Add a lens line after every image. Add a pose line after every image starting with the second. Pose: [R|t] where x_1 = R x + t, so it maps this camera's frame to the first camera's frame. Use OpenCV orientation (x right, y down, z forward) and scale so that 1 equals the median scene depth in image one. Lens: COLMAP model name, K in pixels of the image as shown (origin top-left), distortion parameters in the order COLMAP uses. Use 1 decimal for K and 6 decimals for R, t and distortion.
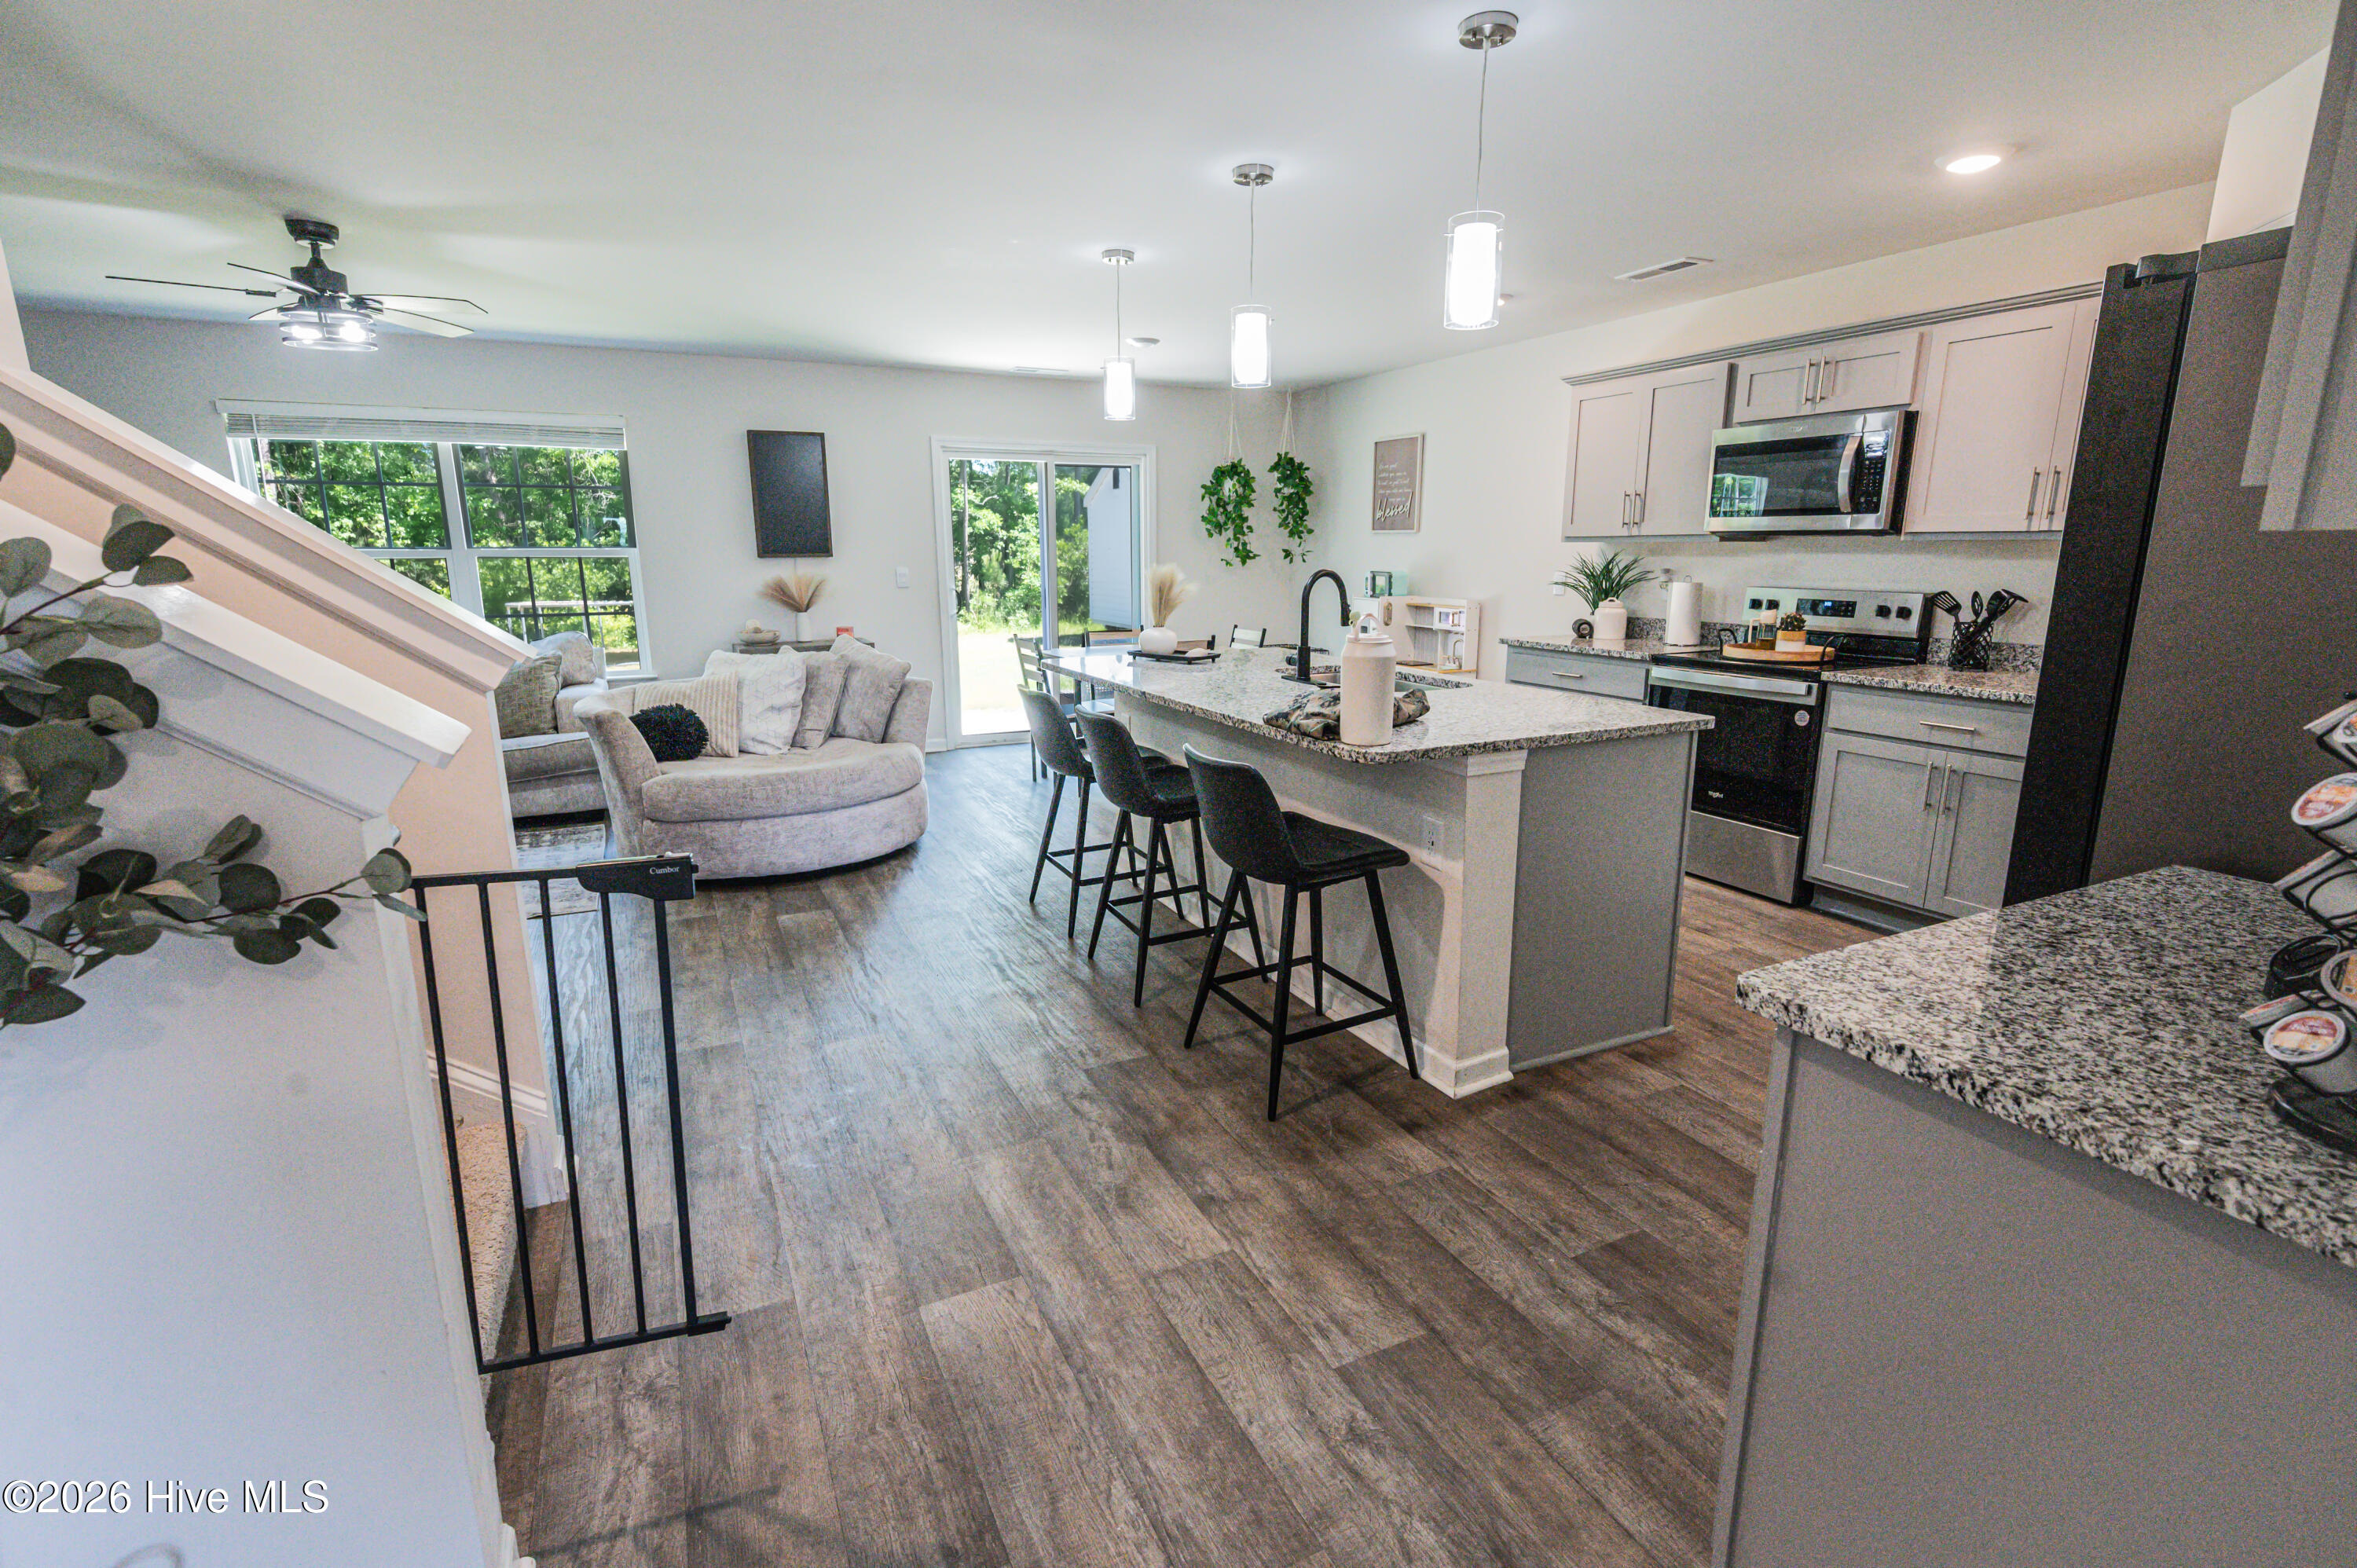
lens RADIAL K [[1093.8, 0, 1178.5], [0, 1093.8, 784.0], [0, 0, 1]] dist [-0.001419, -0.000248]
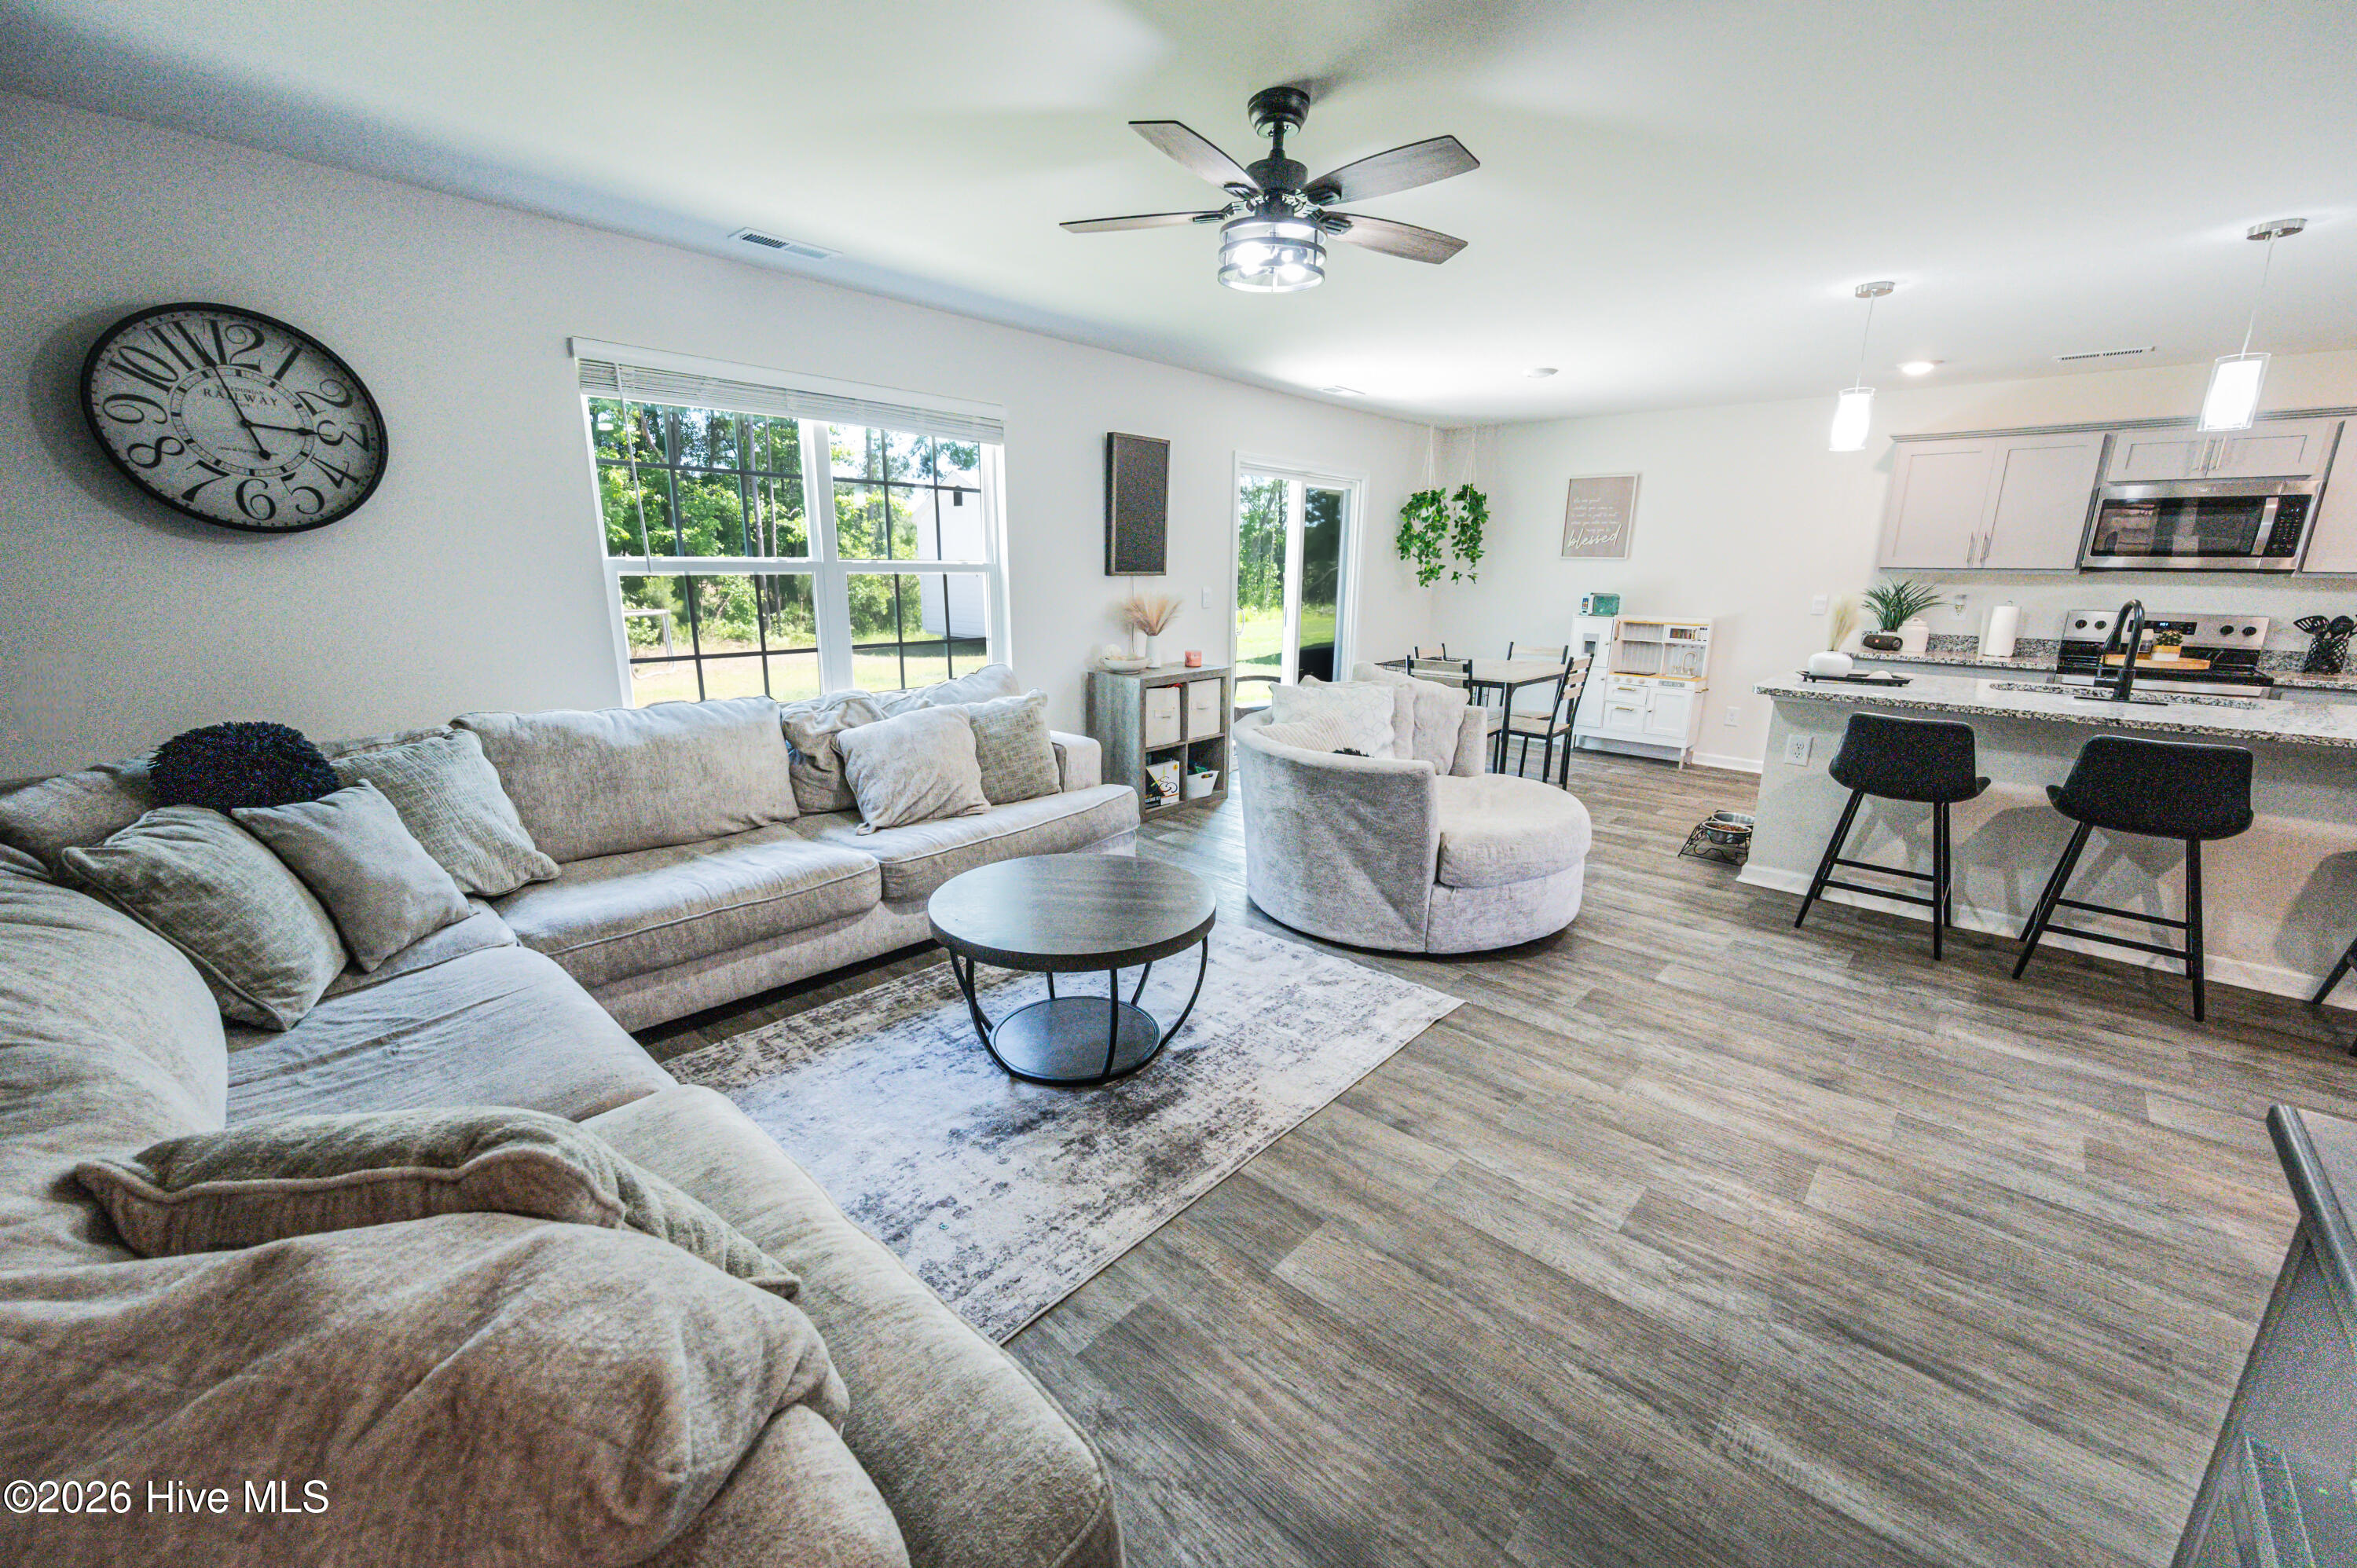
lens RADIAL K [[926.4, 0, 1178.5], [0, 926.4, 784.0], [0, 0, 1]] dist [-0.001618, 0.000073]
pose [[0.930025, -0.069571, 0.360851, -0.636984], [0.061719, 0.997539, 0.033255, -0.057824], [-0.362277, -0.008657, 0.932030, 0.271787]]
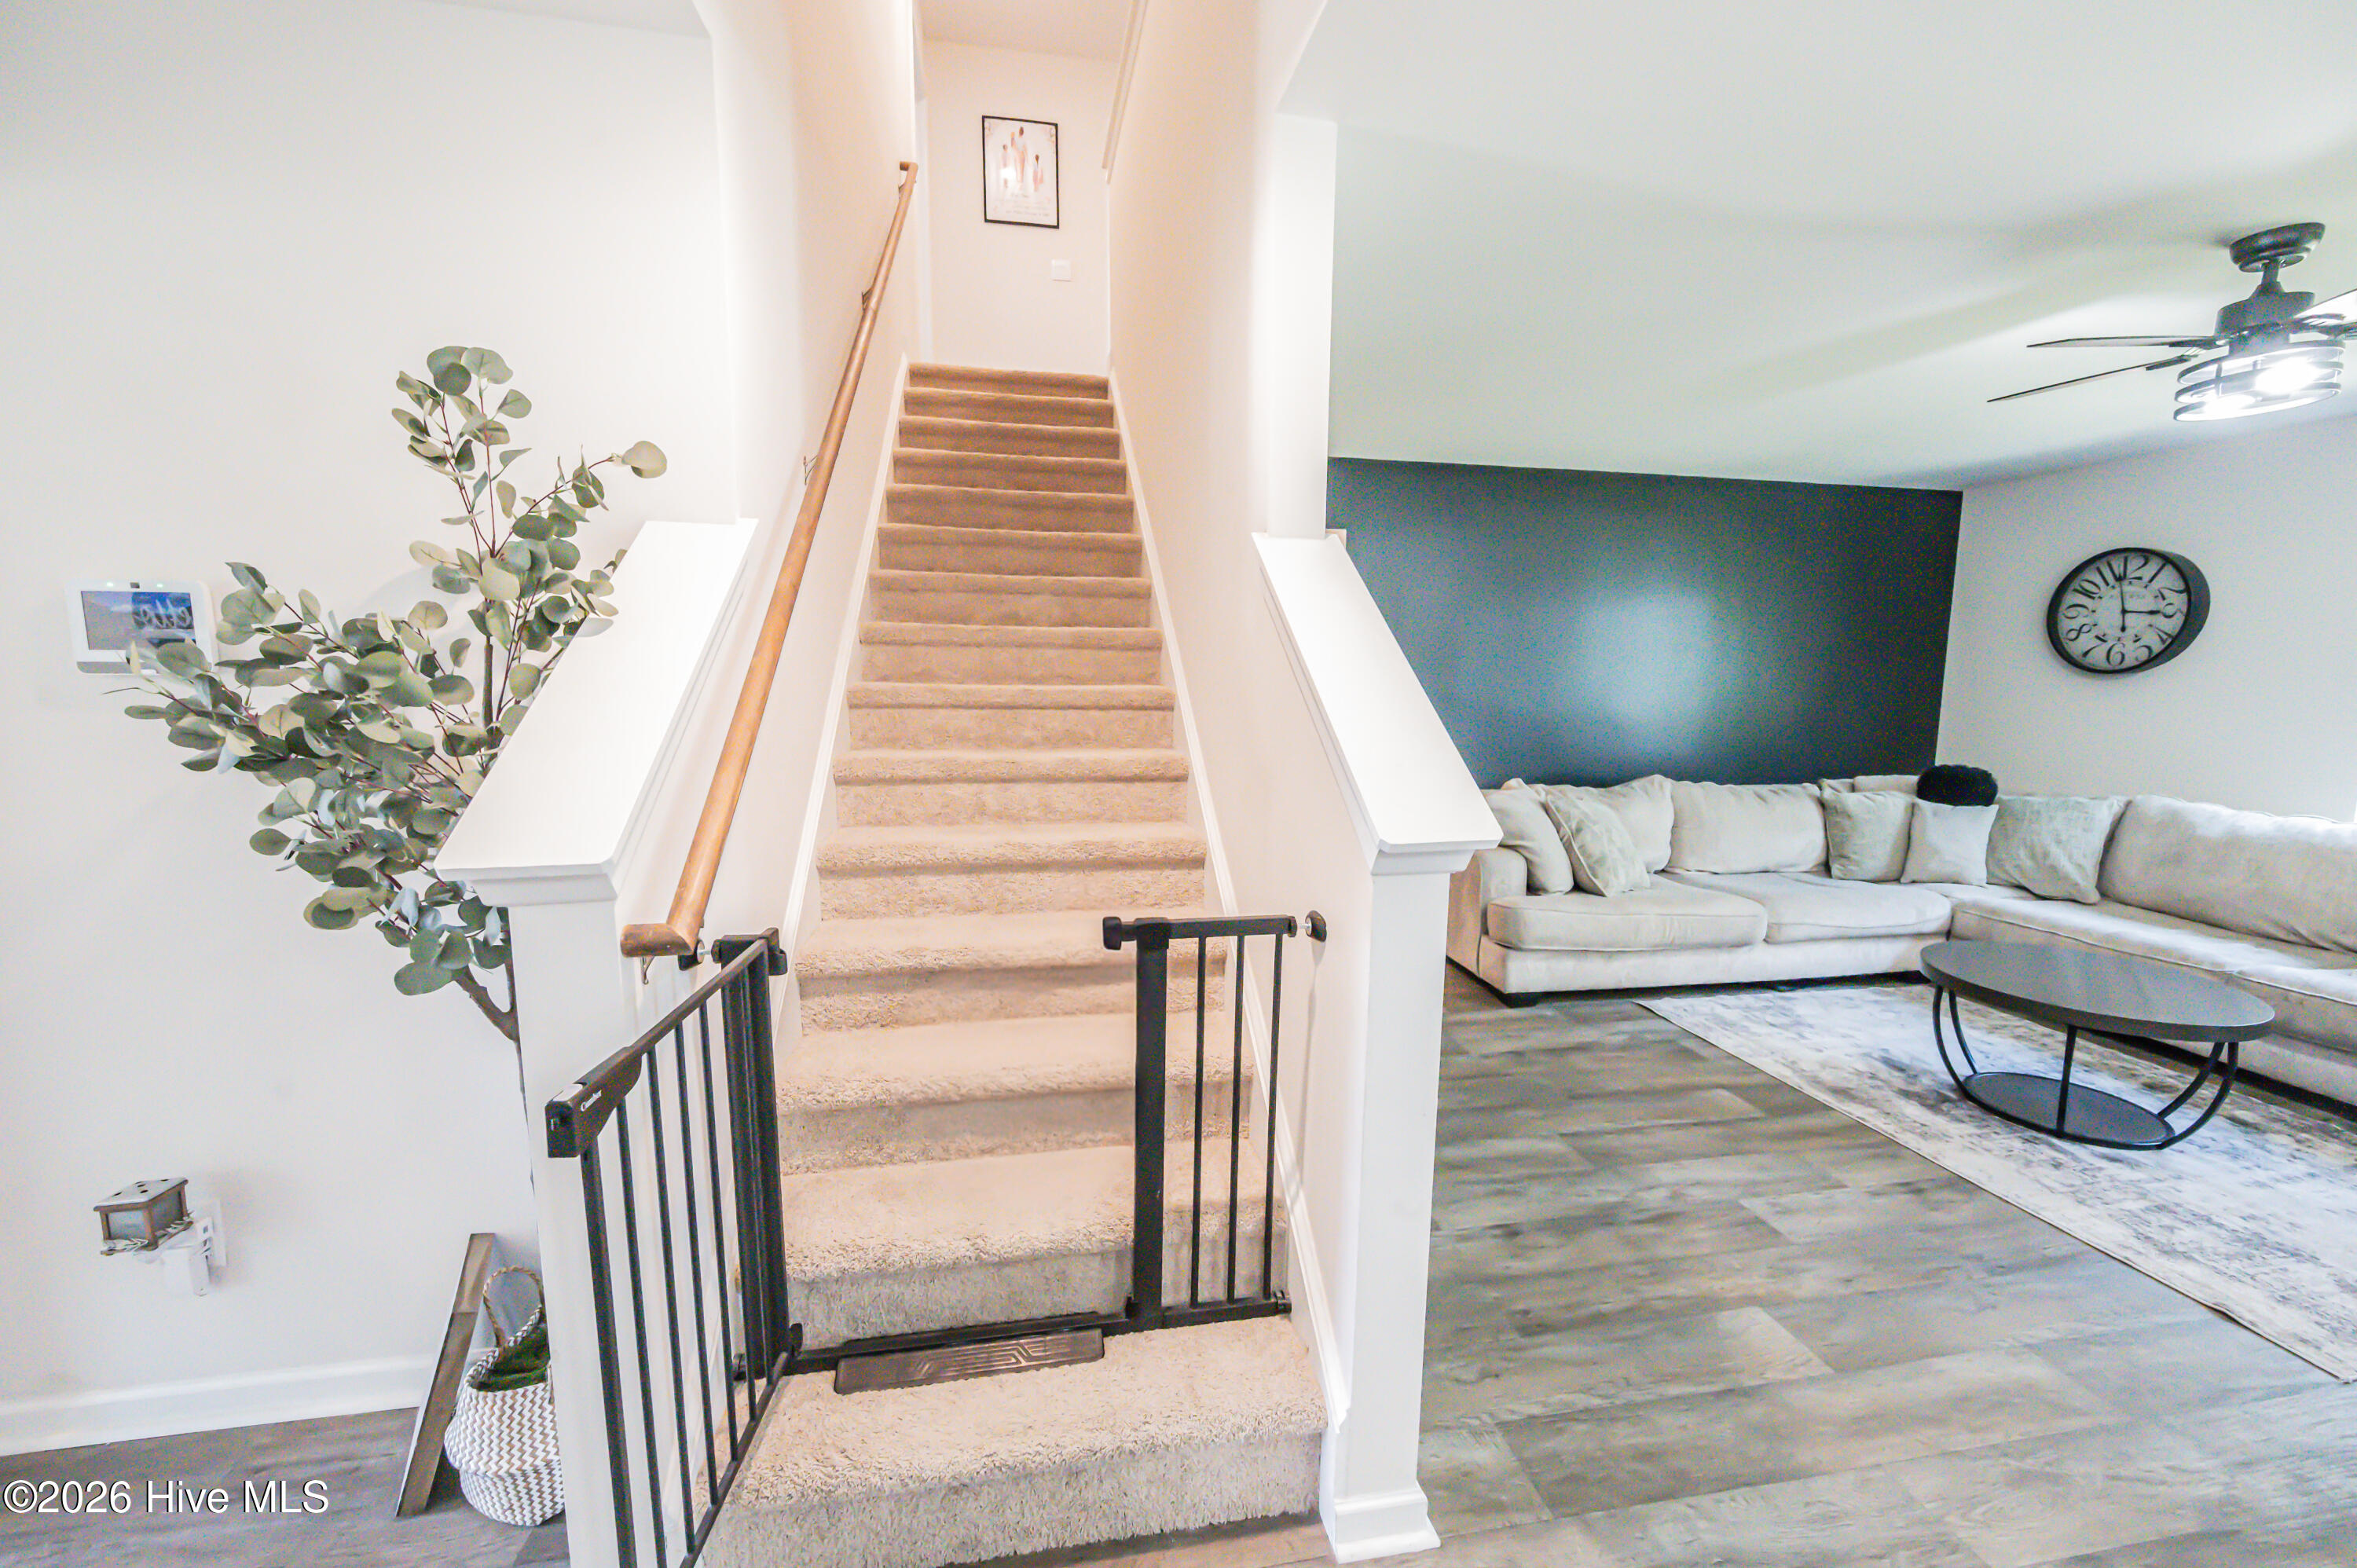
lens RADIAL K [[921.8, 0, 1181.9], [0, 921.8, 785.6], [0, 0, 1]] dist [-0.001364, 0.000258]
pose [[-0.272419, 0.119591, -0.954718, 0.002121], [-0.214297, 0.959782, 0.181373, -0.076028], [0.938011, 0.254003, -0.235835, 0.333064]]
